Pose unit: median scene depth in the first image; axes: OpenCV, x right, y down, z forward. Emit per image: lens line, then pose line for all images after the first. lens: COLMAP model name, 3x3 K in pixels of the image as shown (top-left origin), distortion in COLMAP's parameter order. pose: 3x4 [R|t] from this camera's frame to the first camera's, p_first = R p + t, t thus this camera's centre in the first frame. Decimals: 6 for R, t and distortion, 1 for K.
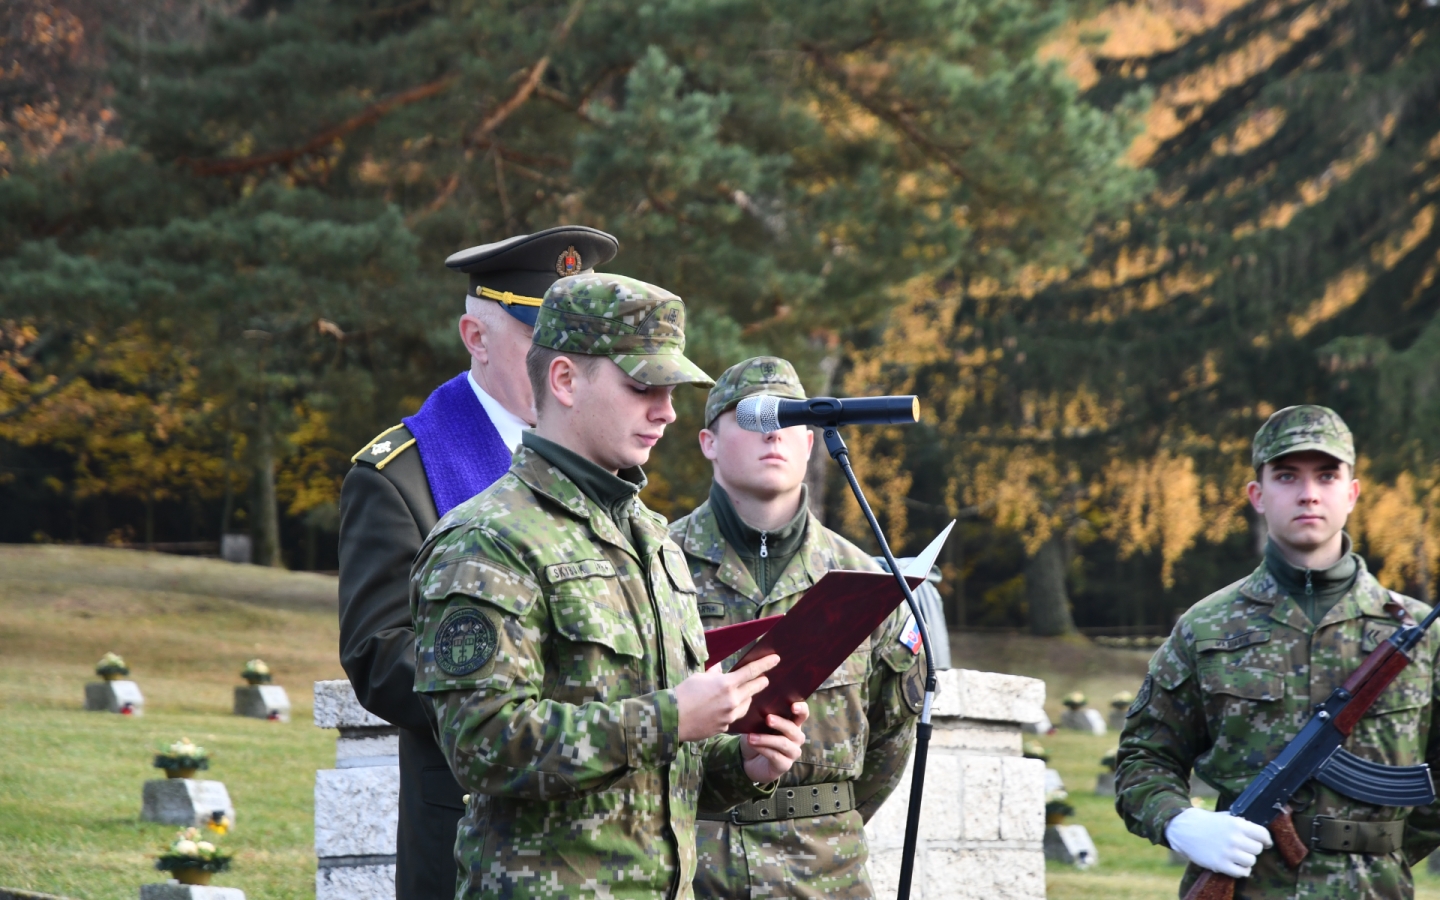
lens RADIAL K [[4251.0, 0, 720.0], [0, 4251.0, 450.0], [0, 0, 1]] dist [0.510244, -0.070883]
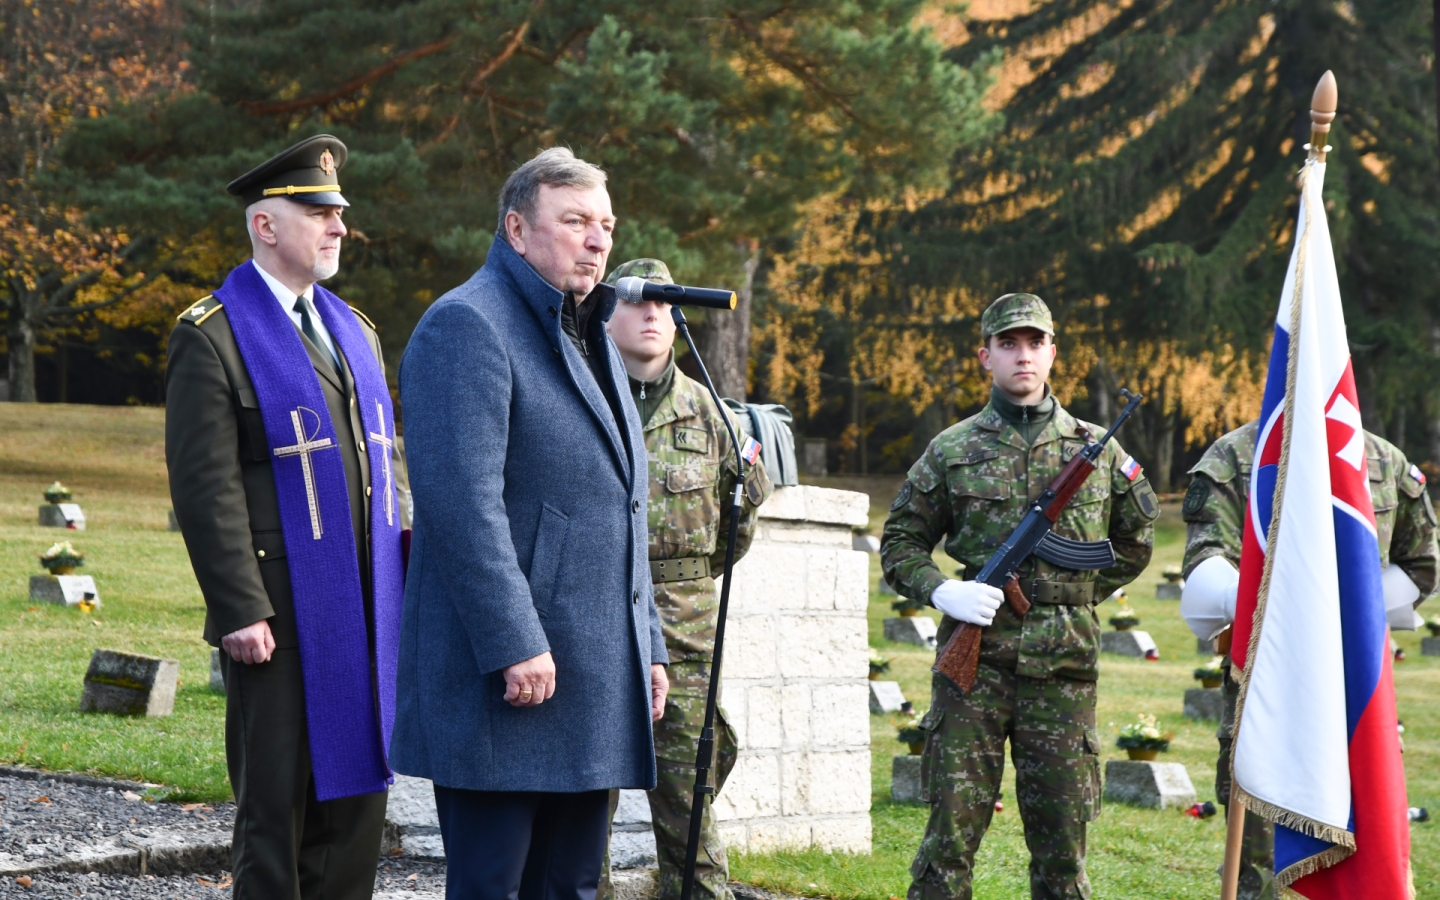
lens RADIAL K [[4251.0, 0, 720.0], [0, 4251.0, 450.0], [0, 0, 1]] dist [0.510244, -0.070883]
pose [[0.999841, 0.001891, -0.017740, 0.038922], [-0.001489, 0.999743, 0.022628, 0.006419], [0.017778, -0.022598, 0.999587, -0.270310]]
